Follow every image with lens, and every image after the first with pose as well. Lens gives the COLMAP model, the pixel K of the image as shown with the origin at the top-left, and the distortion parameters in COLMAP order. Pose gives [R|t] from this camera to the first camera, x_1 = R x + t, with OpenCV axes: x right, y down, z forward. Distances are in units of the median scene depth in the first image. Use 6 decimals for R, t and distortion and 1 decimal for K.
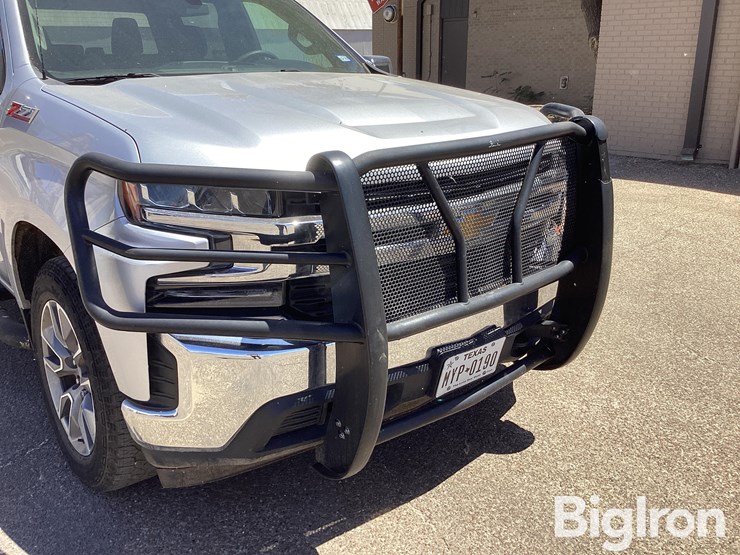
lens RADIAL K [[676.2, 0, 368.1], [0, 676.2, 275.1], [0, 0, 1]] dist [0.083327, -0.169154]
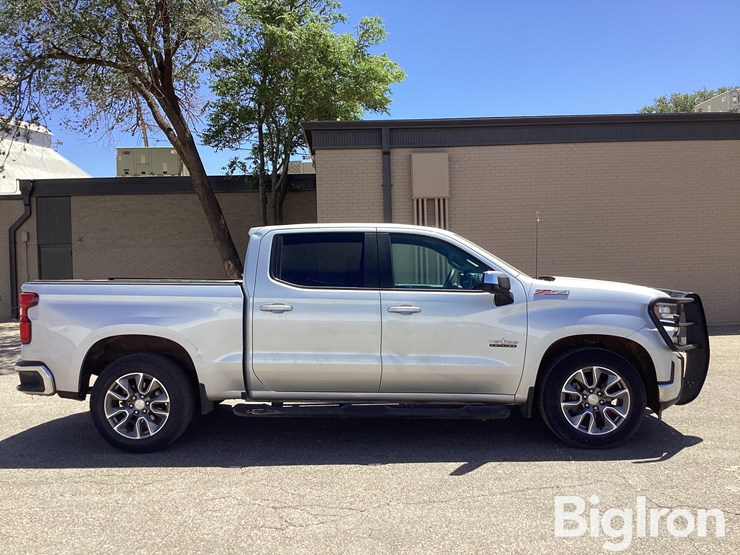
lens RADIAL K [[676.2, 0, 368.1], [0, 676.2, 275.1], [0, 0, 1]] dist [0.083327, -0.169154]
pose [[0.675435, -0.018996, 0.737175, -2.761891], [0.245980, 0.948217, -0.200945, 0.022979], [-0.695185, 0.317056, 0.645131, -0.100111]]
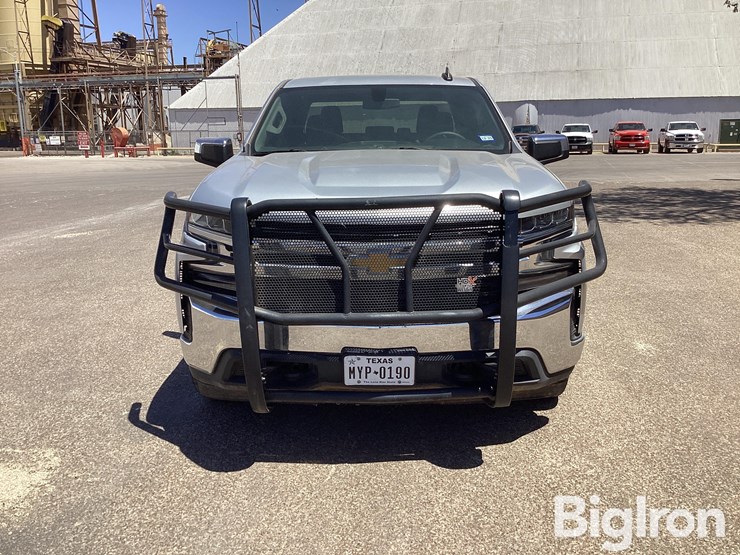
lens RADIAL K [[682.3, 0, 367.3], [0, 682.3, 279.8], [0, 0, 1]] dist [0.001119, -0.018716]
pose [[0.750170, 0.137638, -0.646762, 0.935177], [-0.194281, 0.980805, -0.016618, -0.011870], [0.632060, 0.138120, 0.762511, -0.039073]]
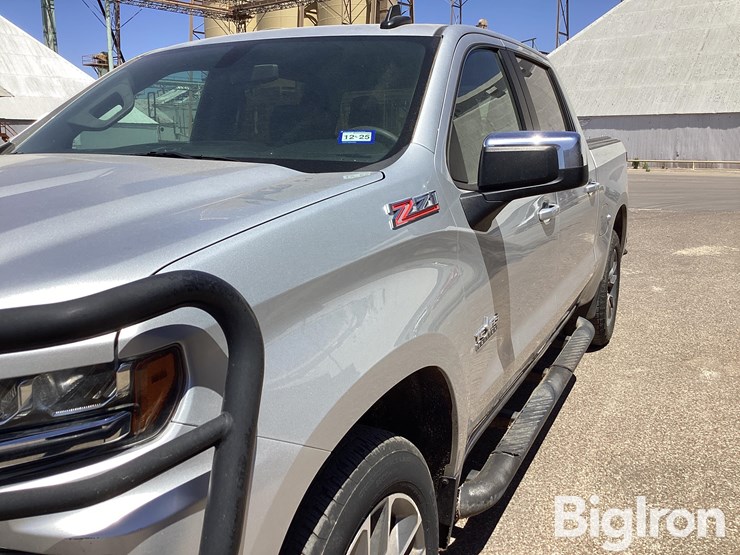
lens RADIAL K [[676.2, 0, 368.1], [0, 676.2, 275.1], [0, 0, 1]] dist [0.083327, -0.169154]
pose [[0.392350, 0.177341, -0.902559, 0.731598], [-0.281568, 0.957290, 0.065695, -0.375252], [0.875661, 0.228356, 0.425526, 1.206342]]
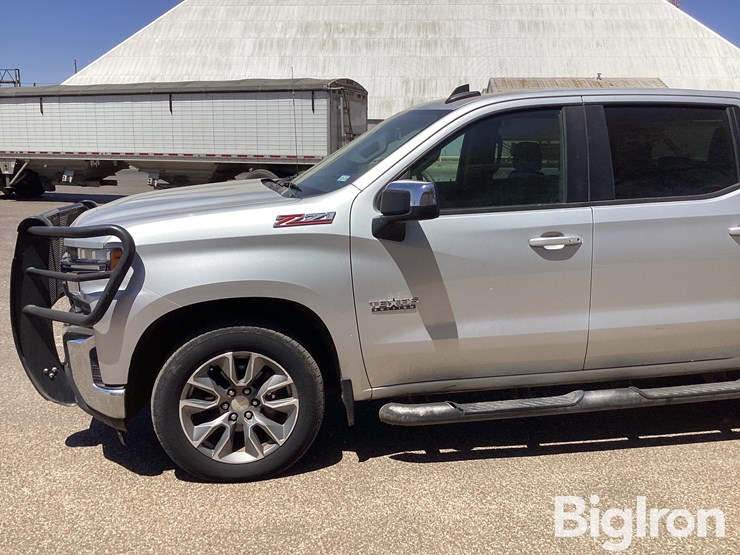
lens RADIAL K [[676.2, 0, 368.1], [0, 676.2, 275.1], [0, 0, 1]] dist [0.083327, -0.169154]
pose [[-0.505147, 0.167608, -0.846601, 1.203591], [-0.270883, 0.900595, 0.339927, -0.805828], [0.819420, 0.401043, -0.409531, 2.244750]]
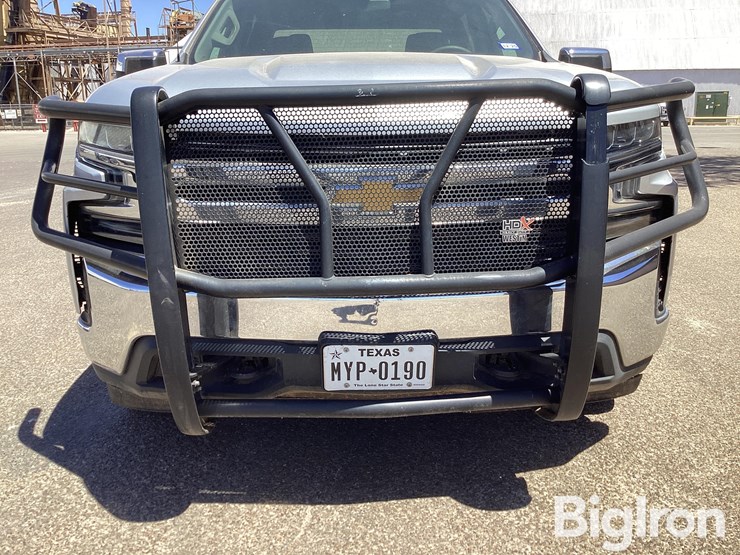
lens RADIAL K [[682.3, 0, 367.3], [0, 682.3, 279.8], [0, 0, 1]] dist [0.001119, -0.018716]
pose [[0.777449, 0.150733, -0.610616, 0.619567], [-0.185726, 0.982583, 0.006084, 0.023406], [0.600898, 0.108677, 0.791903, 0.308156]]
